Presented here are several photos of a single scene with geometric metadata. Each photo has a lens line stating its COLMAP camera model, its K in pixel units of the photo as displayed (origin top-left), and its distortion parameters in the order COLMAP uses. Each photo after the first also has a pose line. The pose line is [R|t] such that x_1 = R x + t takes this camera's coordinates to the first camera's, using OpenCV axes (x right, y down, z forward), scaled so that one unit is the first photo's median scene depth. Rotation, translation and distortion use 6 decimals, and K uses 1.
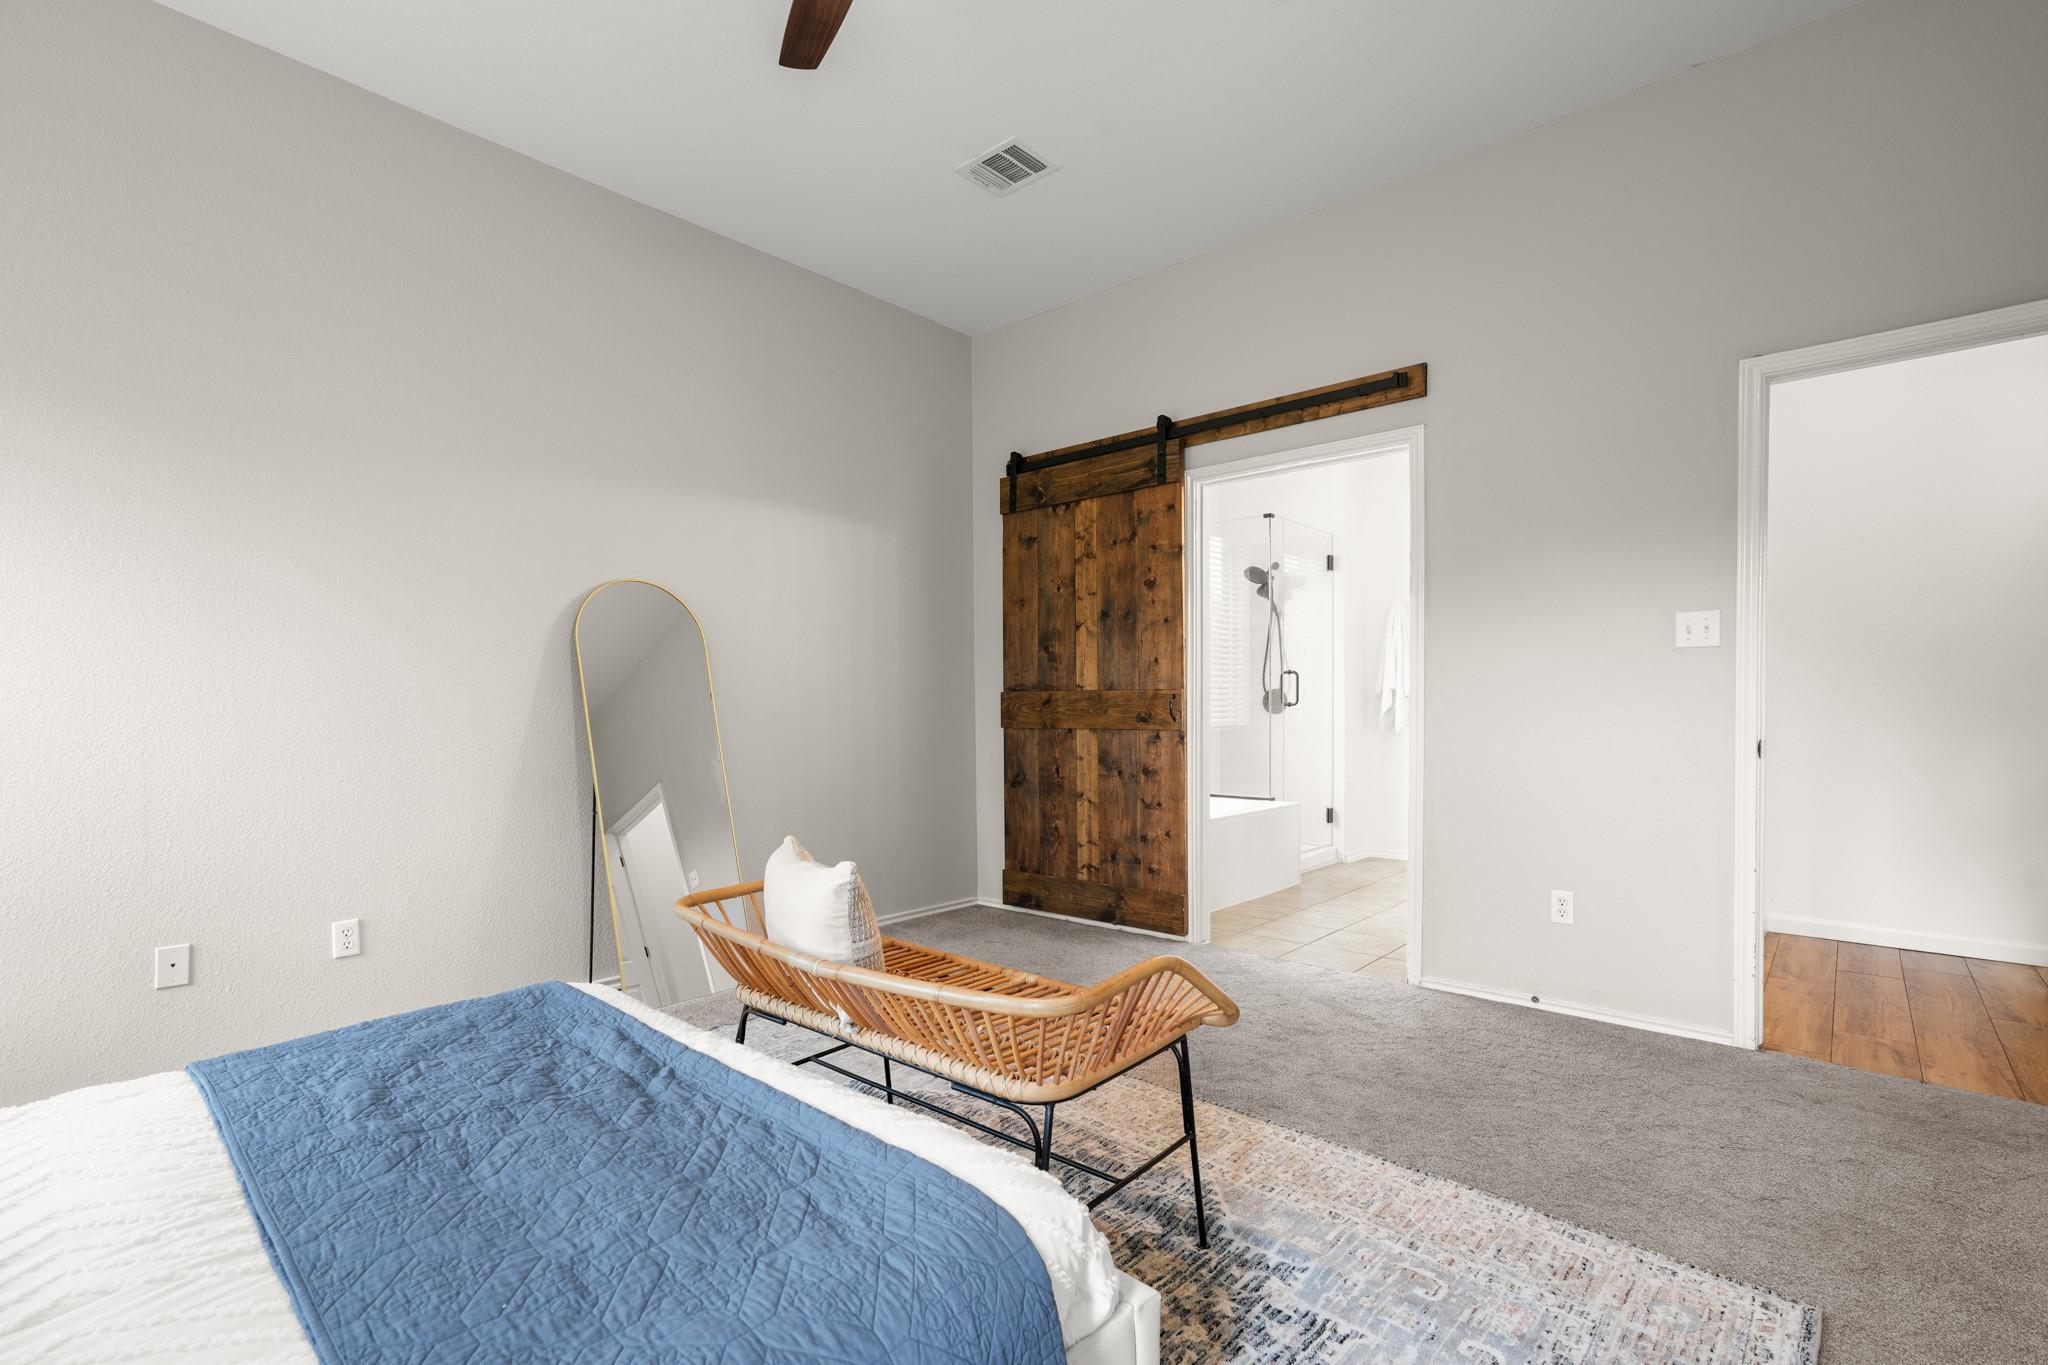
lens RADIAL K [[949.9, 0, 1023.7], [0, 949.9, 694.6], [0, 0, 1]] dist [-0.007579, 0.009760]
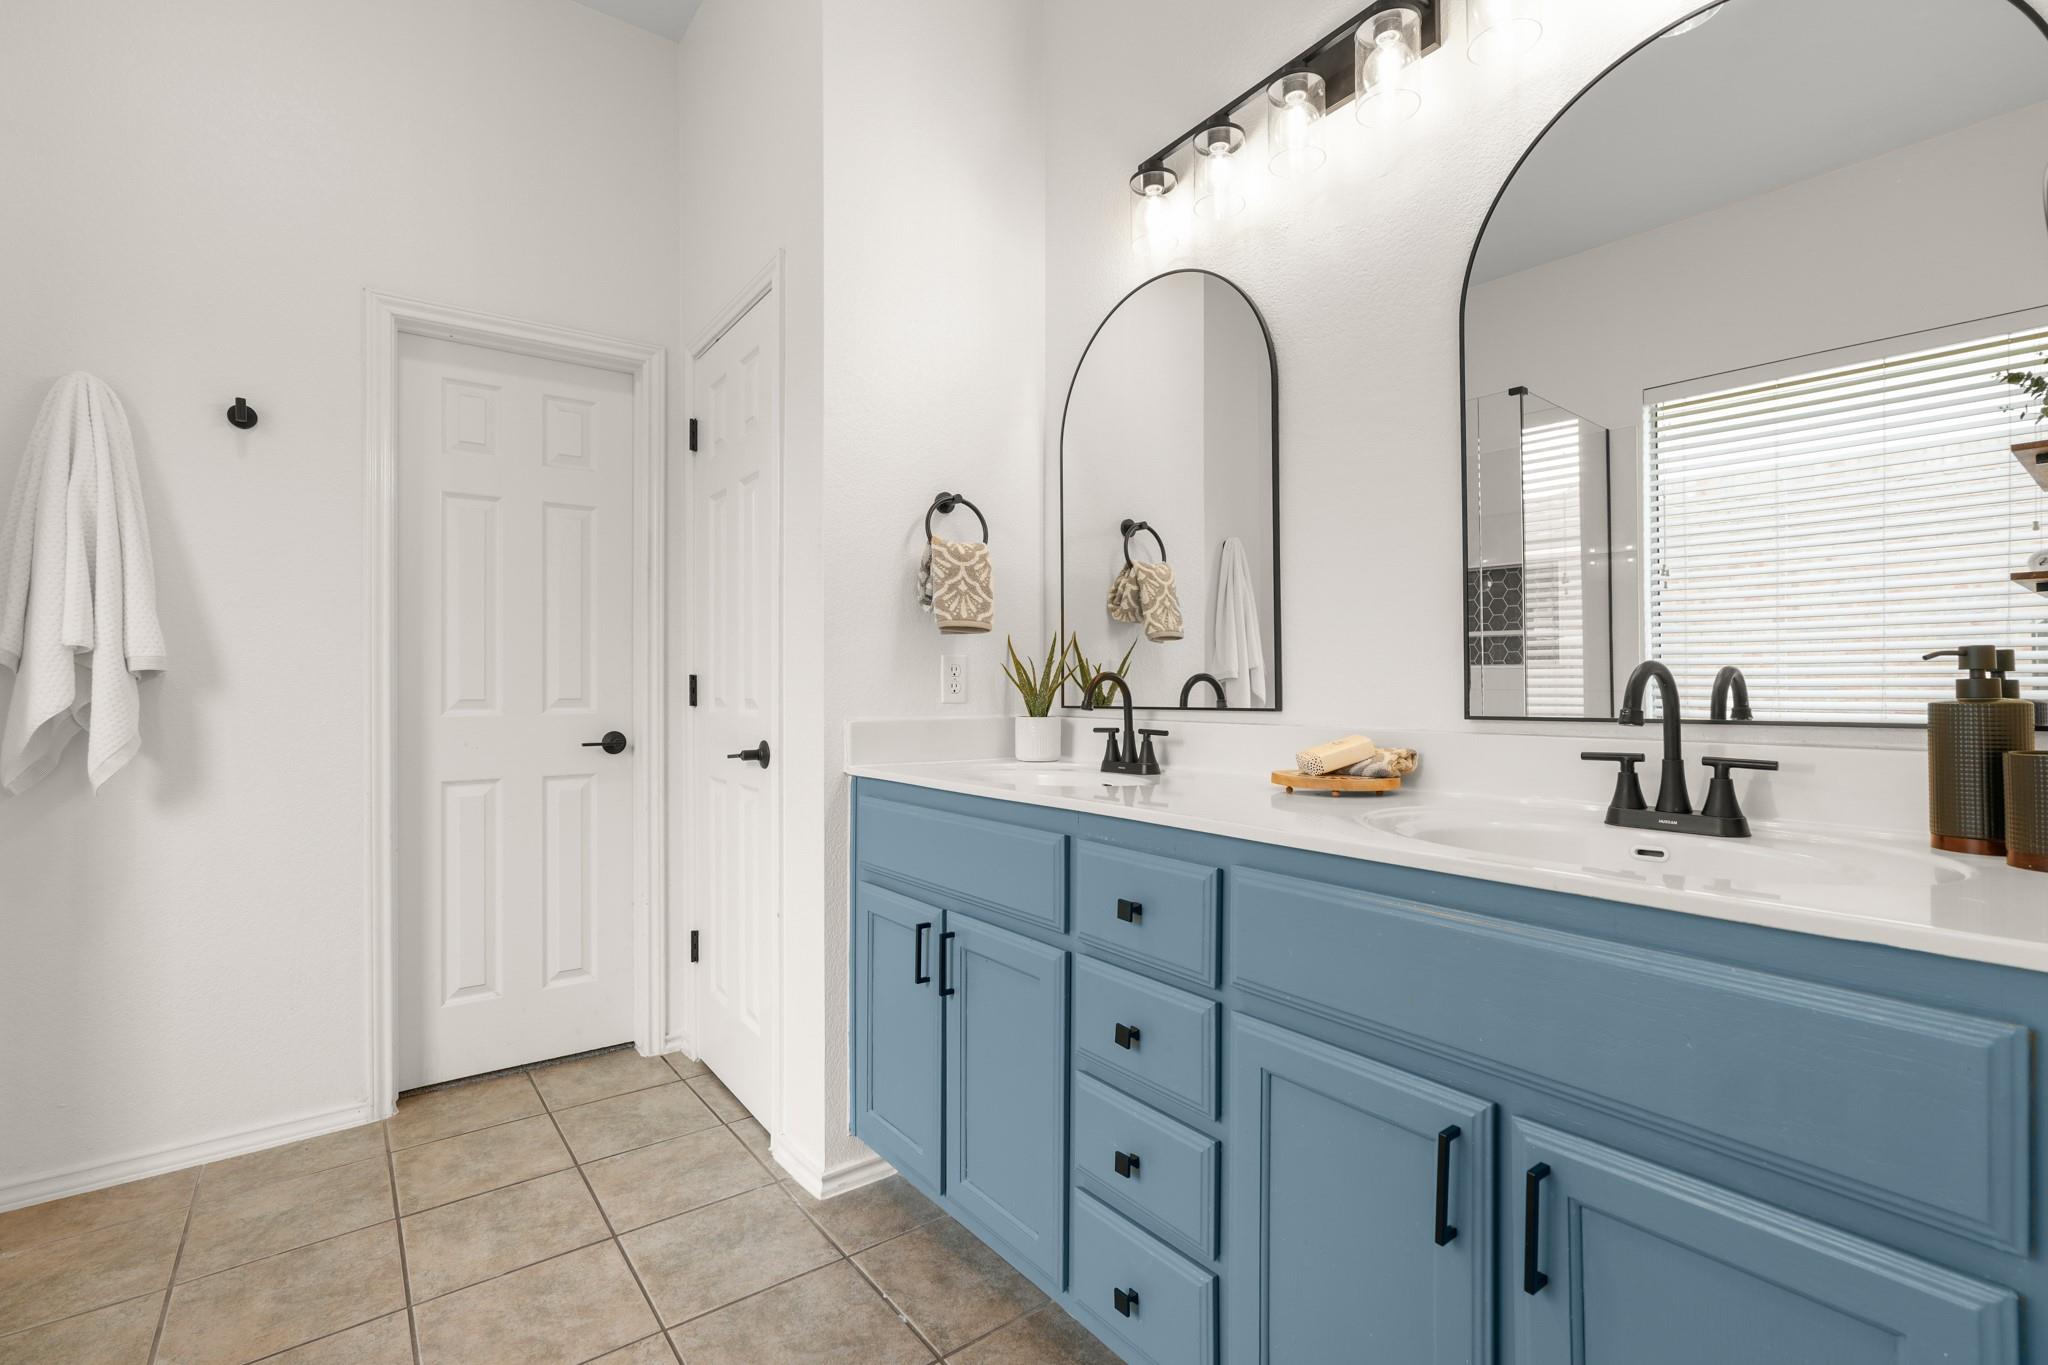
lens RADIAL K [[949.9, 0, 1037.2], [0, 949.9, 681.6], [0, 0, 1]] dist [-0.007579, 0.009760]
pose [[0.200527, 0.015034, 0.979573, 0.237023], [-0.010381, 0.999859, -0.013220, 0.008037], [-0.979633, -0.007518, 0.200655, 0.959634]]
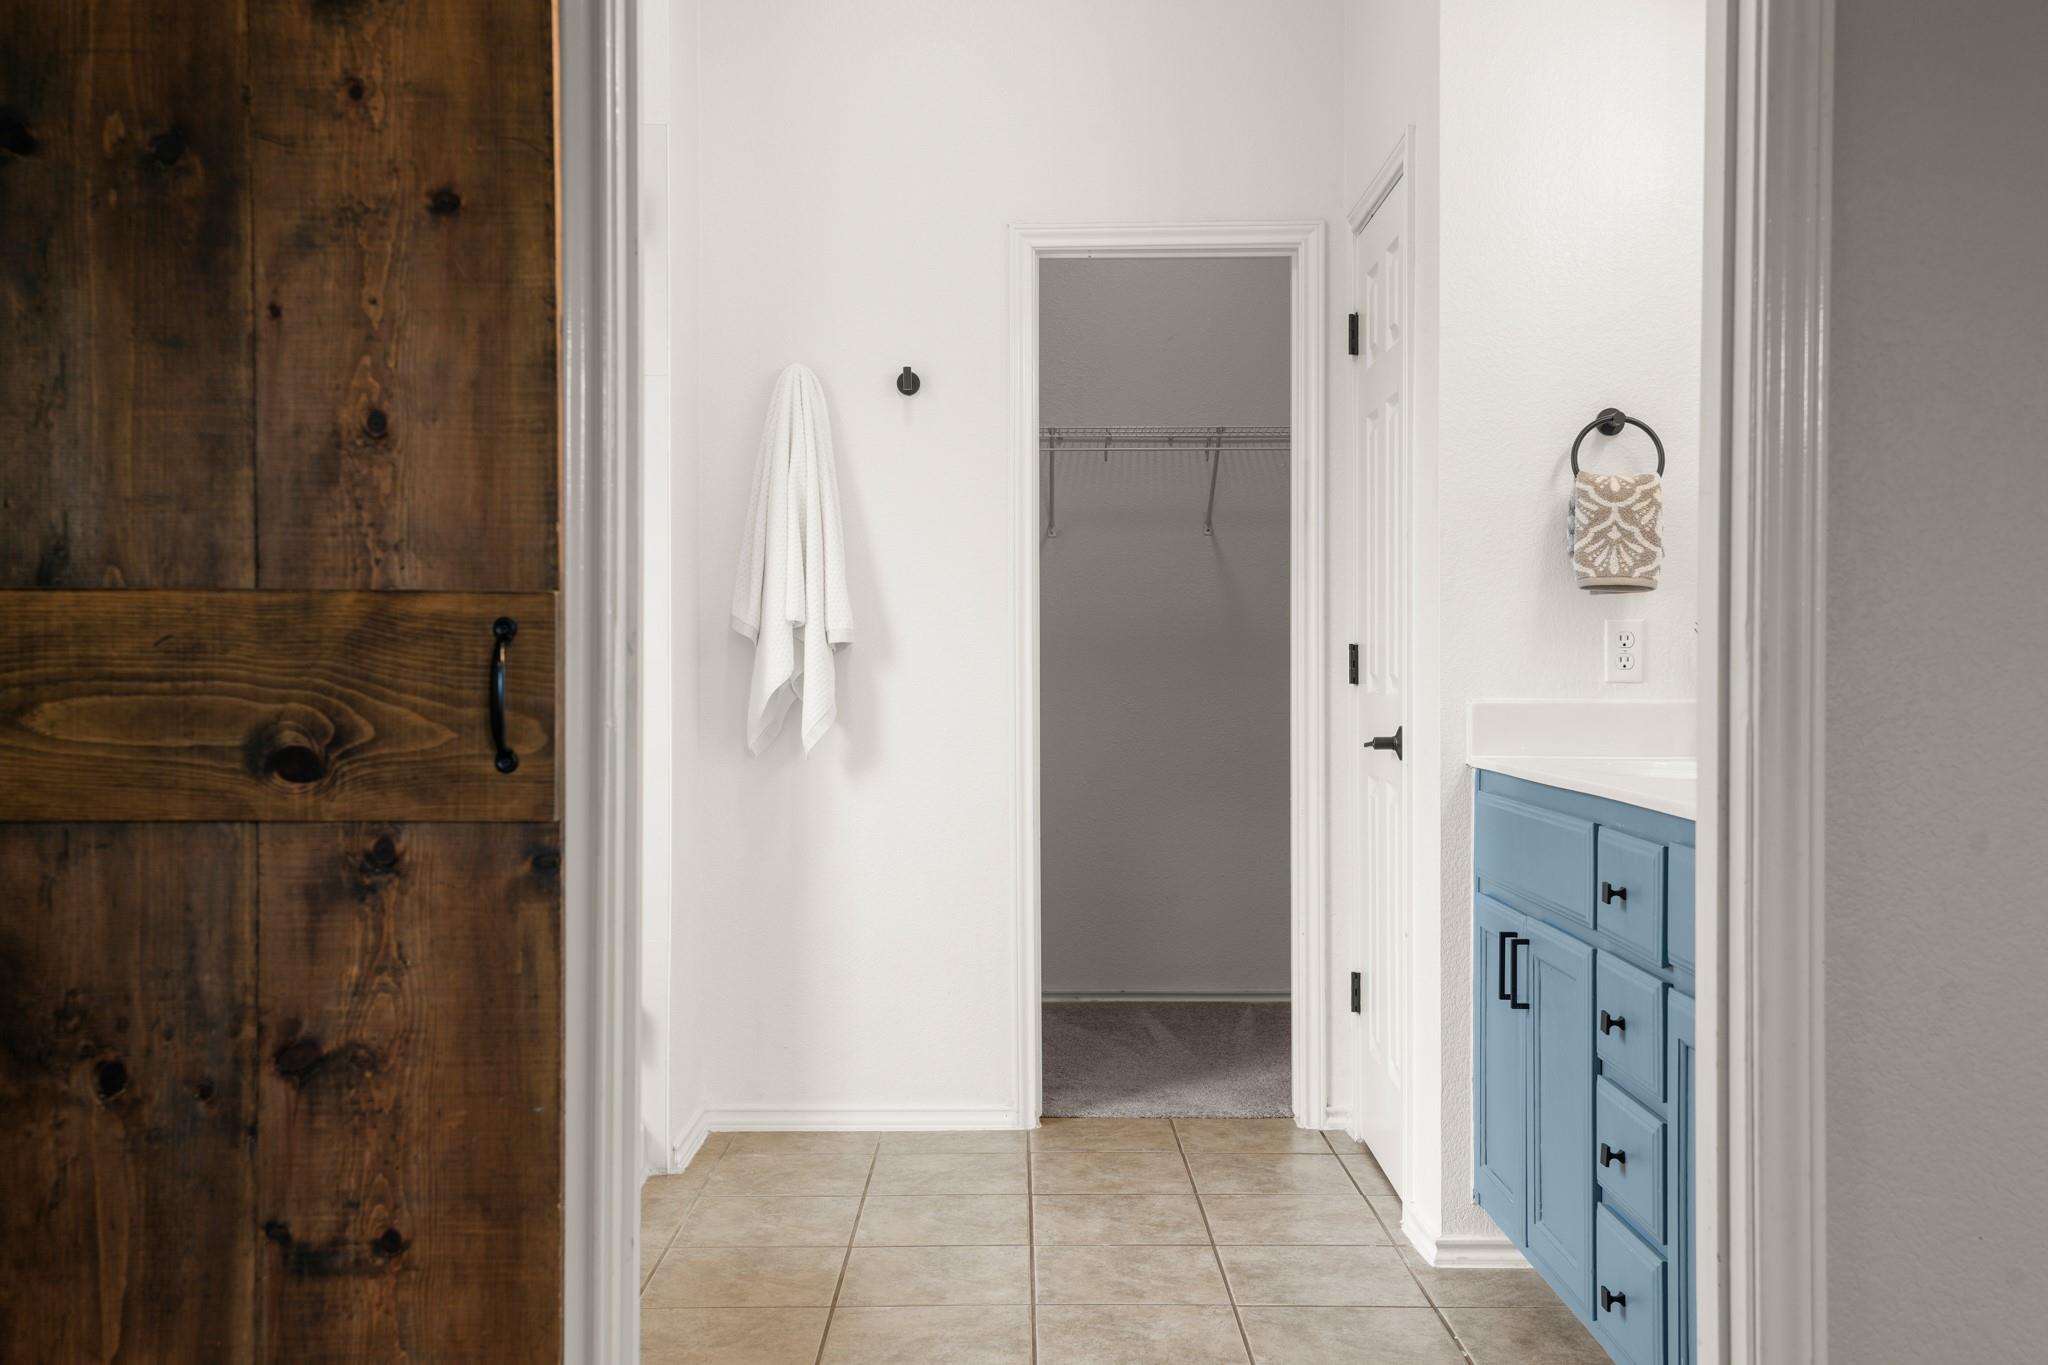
lens RADIAL K [[2073.2, 0, 1025.7], [0, 2073.2, 671.4], [0, 0, 1]] dist [0.073283, 0.000000]
pose [[0.746289, 0.004260, 0.665609, -0.028452], [-0.014497, 0.999846, 0.009856, 0.003838], [-0.665464, -0.017005, 0.746236, 0.626285]]
